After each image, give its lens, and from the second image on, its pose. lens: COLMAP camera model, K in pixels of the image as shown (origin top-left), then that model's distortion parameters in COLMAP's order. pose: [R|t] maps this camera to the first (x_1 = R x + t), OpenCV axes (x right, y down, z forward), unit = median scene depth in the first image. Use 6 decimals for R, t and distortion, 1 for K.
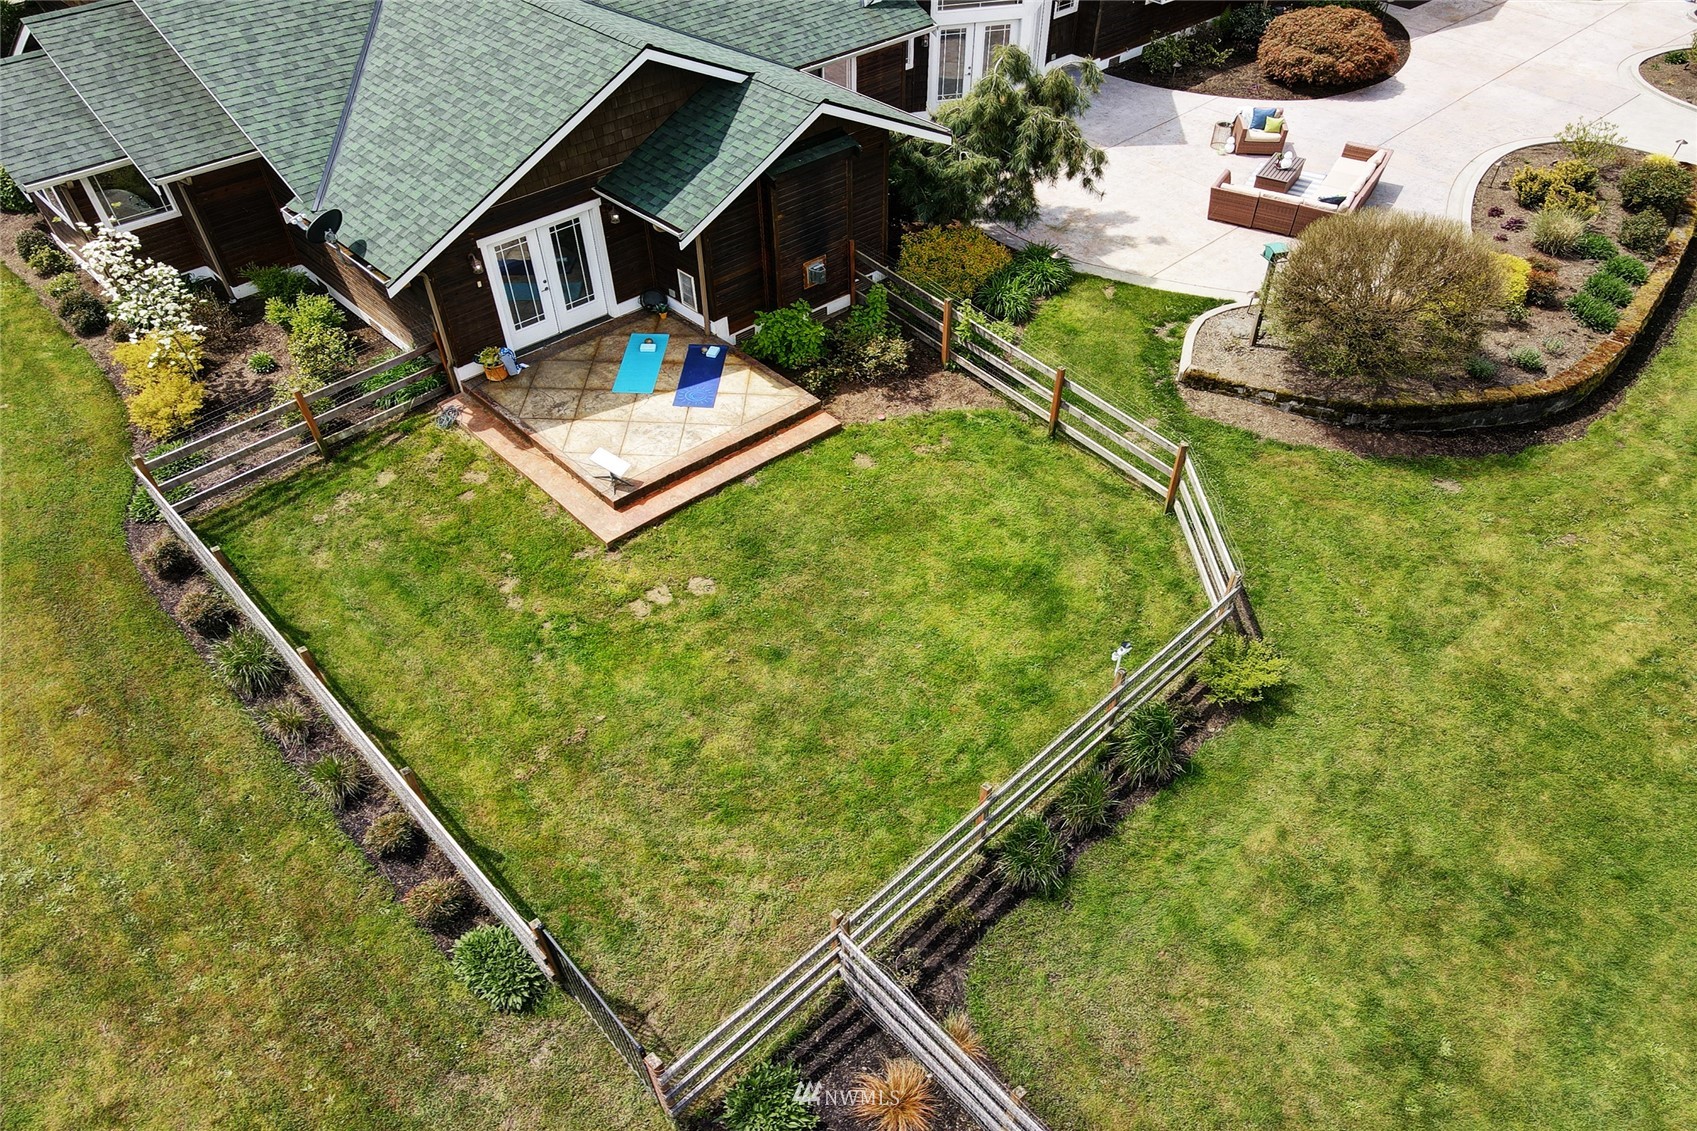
lens RADIAL K [[1133.2, 0, 848.5], [0, 1133.2, 565.5], [0, 0, 1]] dist [0.018494, 0.001080]
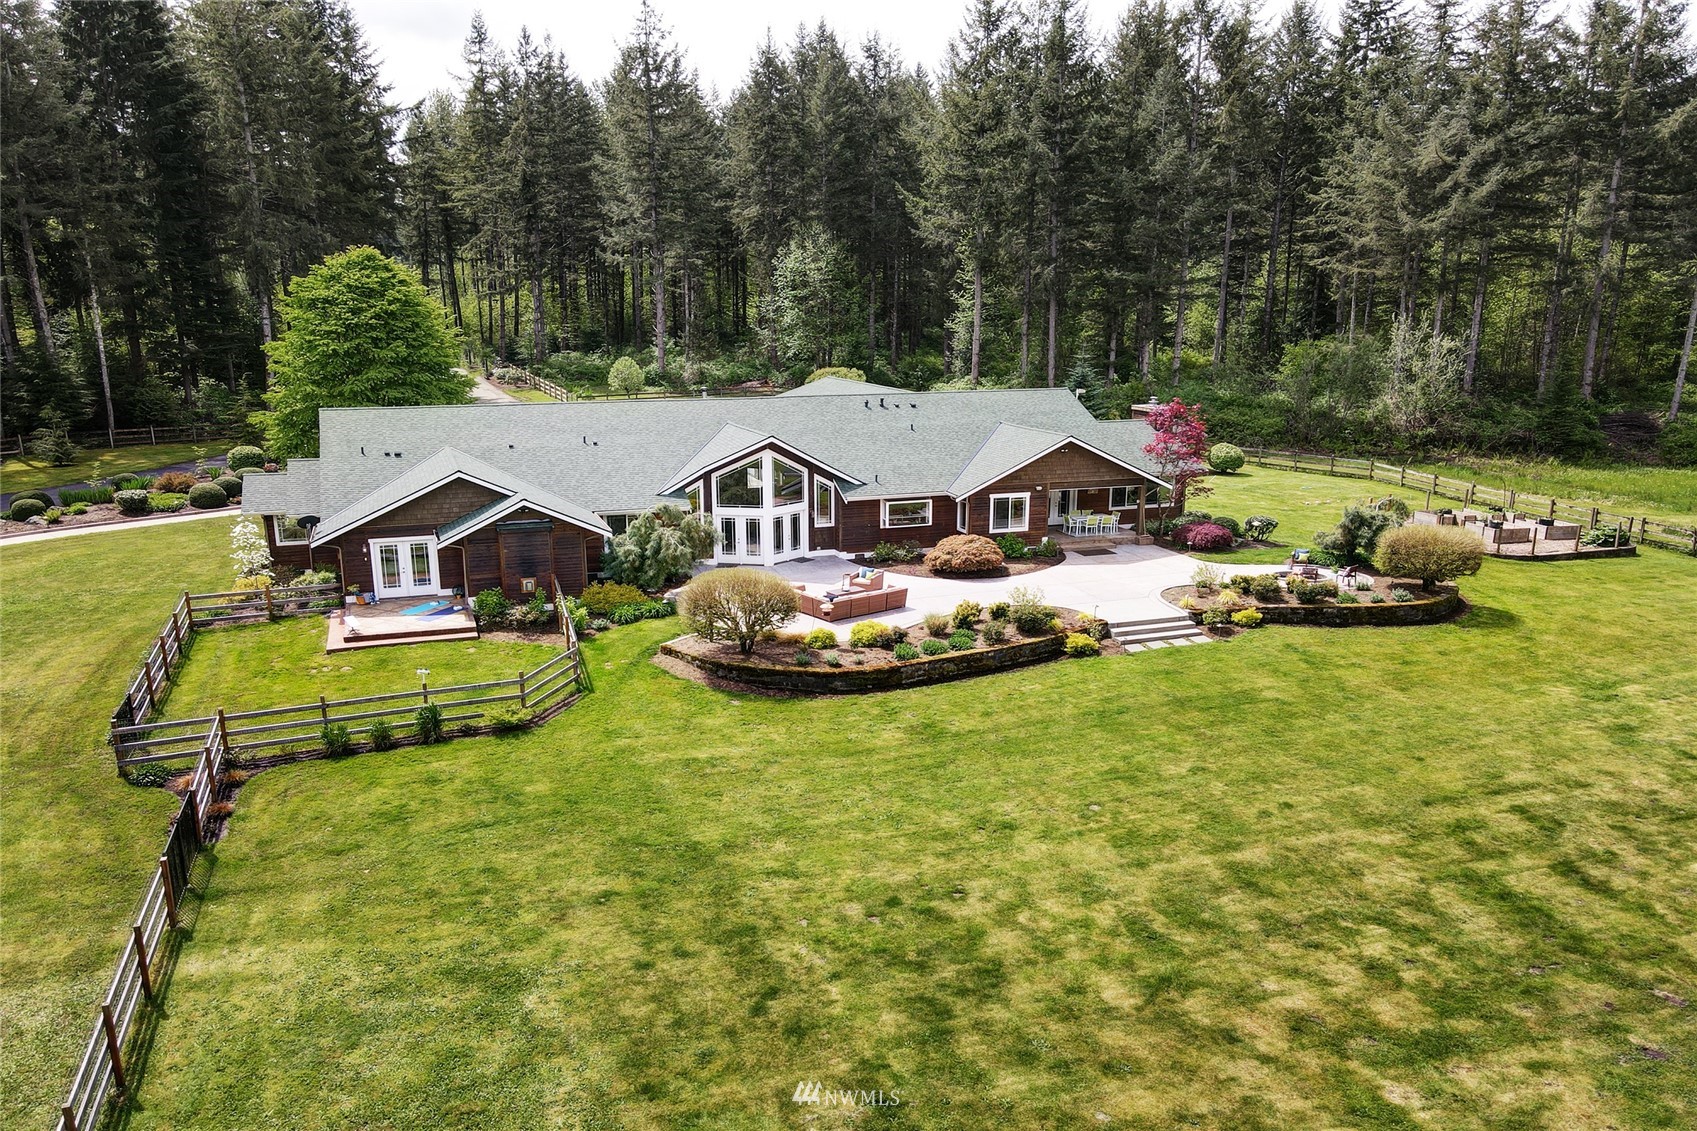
lens RADIAL K [[1133.2, 0, 848.5], [0, 1133.2, 565.5], [0, 0, 1]] dist [0.018494, 0.001080]
pose [[0.924774, 0.088661, -0.370043, 1.263876], [-0.267510, 0.843079, -0.466537, 0.500073], [0.270612, 0.530431, 0.803375, -0.448660]]
